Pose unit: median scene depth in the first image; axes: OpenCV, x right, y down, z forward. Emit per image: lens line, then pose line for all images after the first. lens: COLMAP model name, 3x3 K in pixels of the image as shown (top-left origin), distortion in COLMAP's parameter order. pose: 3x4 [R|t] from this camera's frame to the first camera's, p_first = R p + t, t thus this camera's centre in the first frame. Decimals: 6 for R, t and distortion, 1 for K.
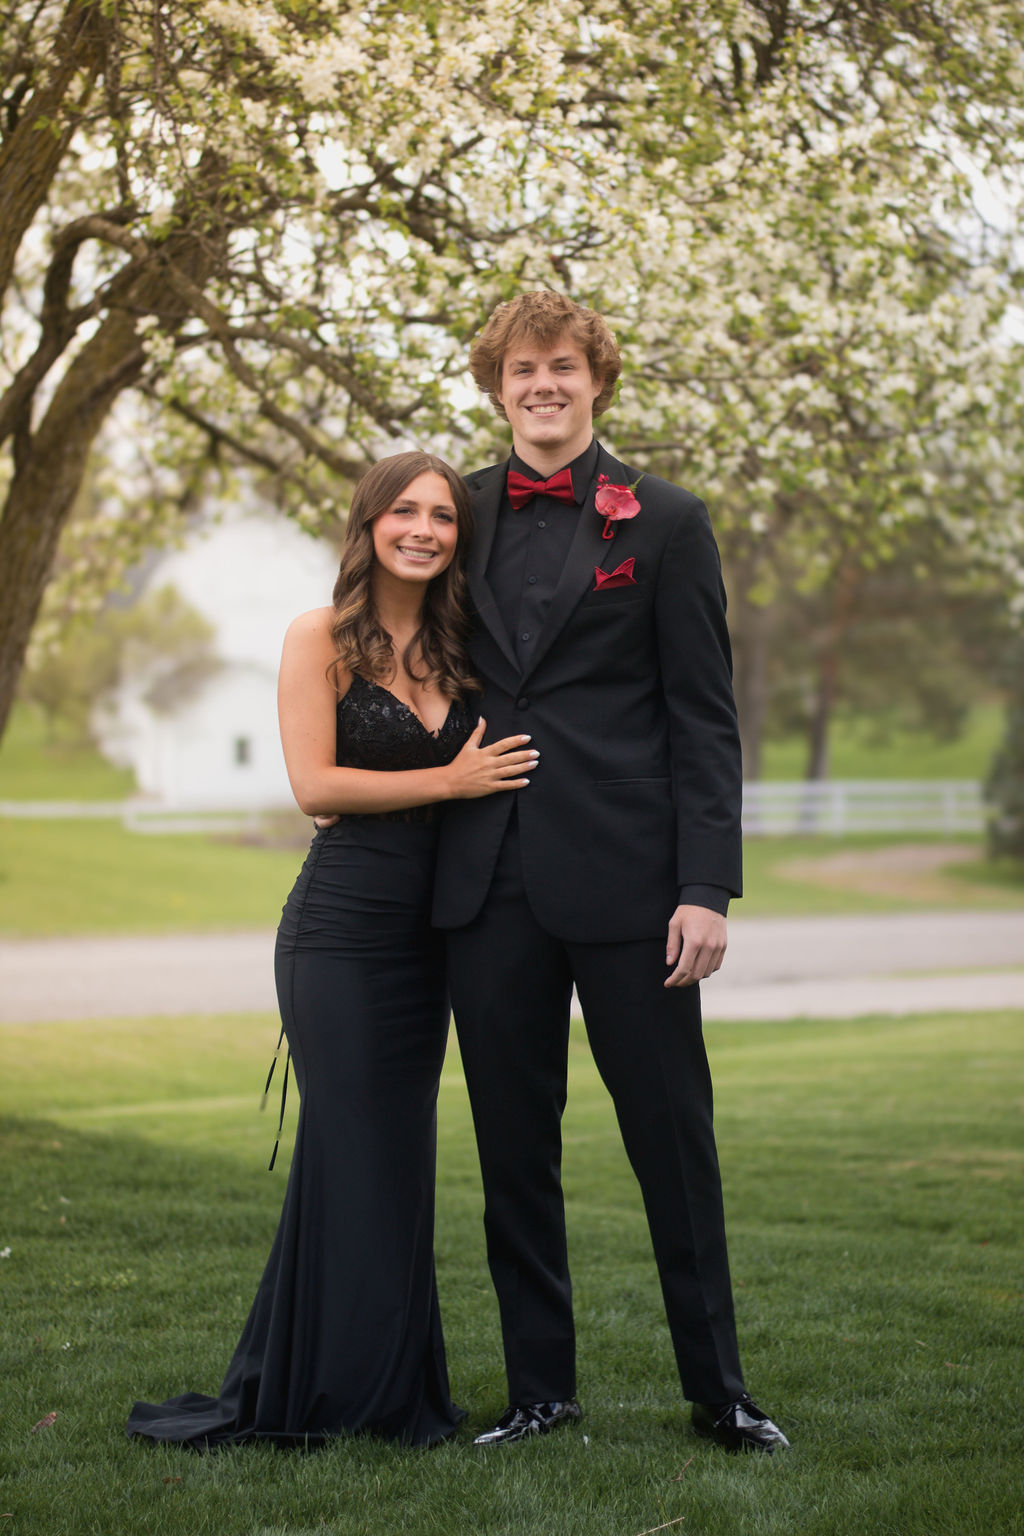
lens RADIAL K [[3464.2, 0, 472.7], [0, 3464.2, 760.7], [0, 0, 1]] dist [-0.076167, -0.165412]
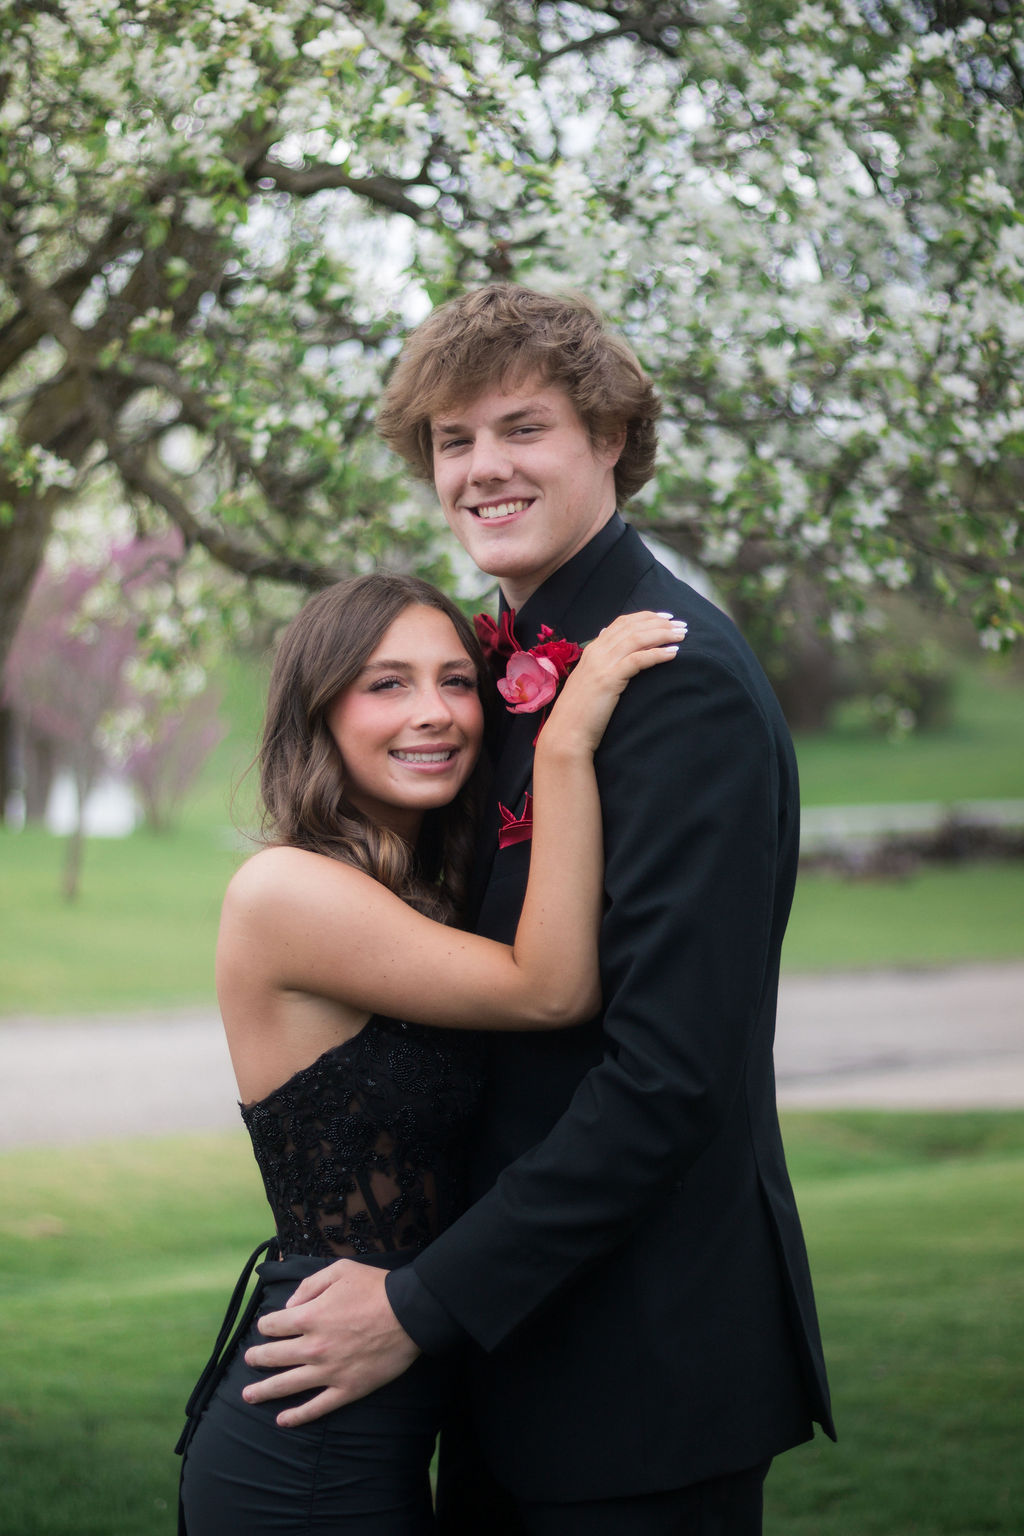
lens RADIAL K [[3453.6, 0, 512.0], [0, 3453.6, 768.0], [0, 0, 1]] dist [-0.104796, -0.071393]
pose [[0.995513, -0.009574, -0.094144, 0.088616], [0.009309, 0.999951, -0.003251, -0.043541], [0.094171, 0.002360, 0.995553, 0.348475]]
